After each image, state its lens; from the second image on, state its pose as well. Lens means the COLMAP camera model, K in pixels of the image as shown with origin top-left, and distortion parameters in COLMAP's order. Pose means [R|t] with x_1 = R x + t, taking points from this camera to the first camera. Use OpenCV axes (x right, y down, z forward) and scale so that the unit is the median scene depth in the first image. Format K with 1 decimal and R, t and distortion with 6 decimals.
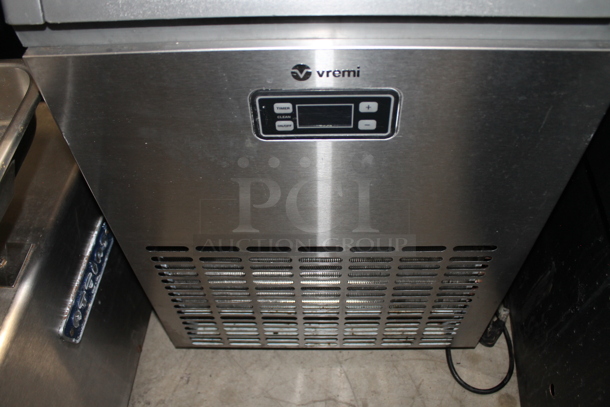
lens RADIAL K [[498.2, 0, 301.1], [0, 498.2, 205.9], [0, 0, 1]] dist [-0.133291, 0.051789]
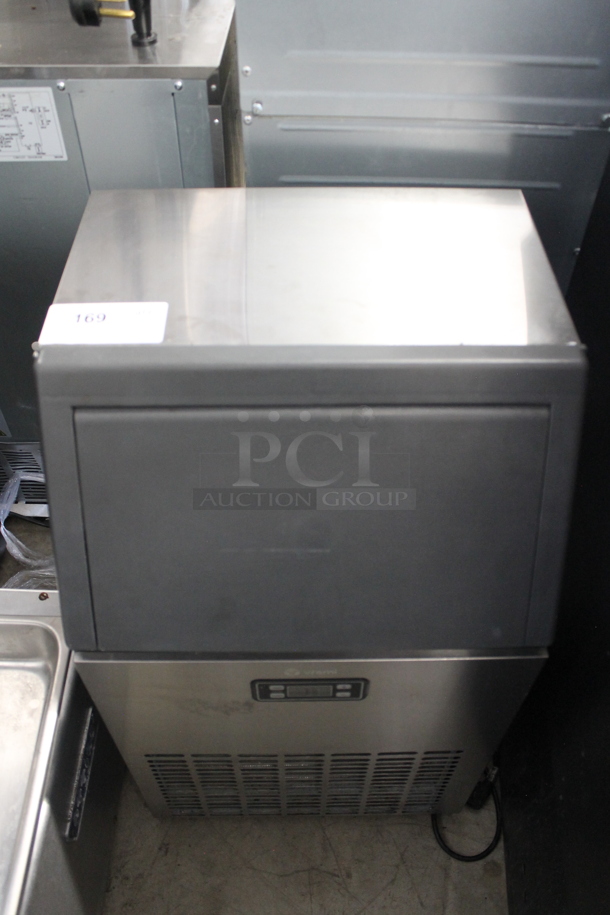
lens RADIAL K [[747.3, 0, 298.4], [0, 747.3, 458.1], [0, 0, 1]] dist [-0.133291, 0.051789]
pose [[0.999029, -0.001214, 0.044037, -0.033716], [0.003112, 0.999068, -0.043055, -0.372484], [-0.043943, 0.043150, 0.998102, -0.484607]]
